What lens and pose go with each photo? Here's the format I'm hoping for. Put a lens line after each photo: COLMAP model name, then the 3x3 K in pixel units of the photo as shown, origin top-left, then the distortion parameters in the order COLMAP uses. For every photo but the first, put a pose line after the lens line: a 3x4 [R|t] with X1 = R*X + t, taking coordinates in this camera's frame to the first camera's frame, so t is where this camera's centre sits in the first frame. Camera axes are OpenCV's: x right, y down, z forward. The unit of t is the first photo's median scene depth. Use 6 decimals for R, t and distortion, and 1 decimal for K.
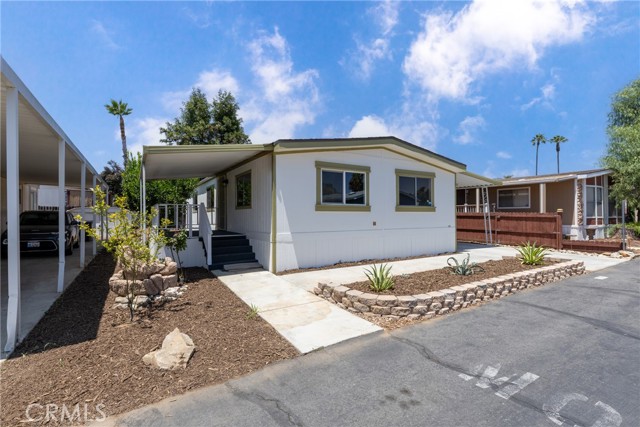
lens RADIAL K [[300.3, 0, 321.5], [0, 300.3, 212.0], [0, 0, 1]] dist [0.000985, 0.000021]
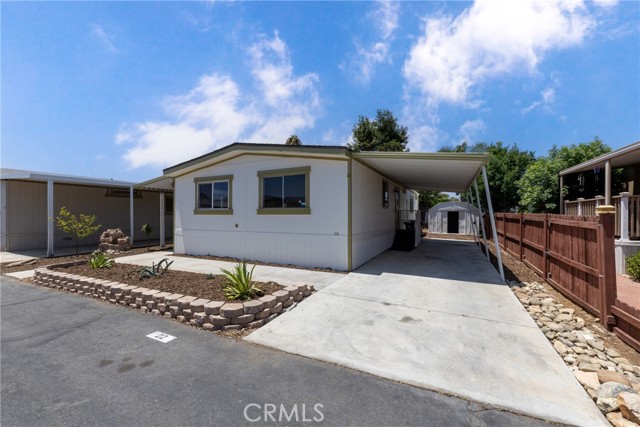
lens RADIAL K [[272.9, 0, 319.1], [0, 272.9, 214.6], [0, 0, 1]] dist [-0.000130, 0.000147]
pose [[0.521163, -0.006000, -0.853436, 1.109526], [0.002110, 0.999981, -0.005741, 0.004509], [0.853455, 0.001191, 0.521166, 0.694559]]
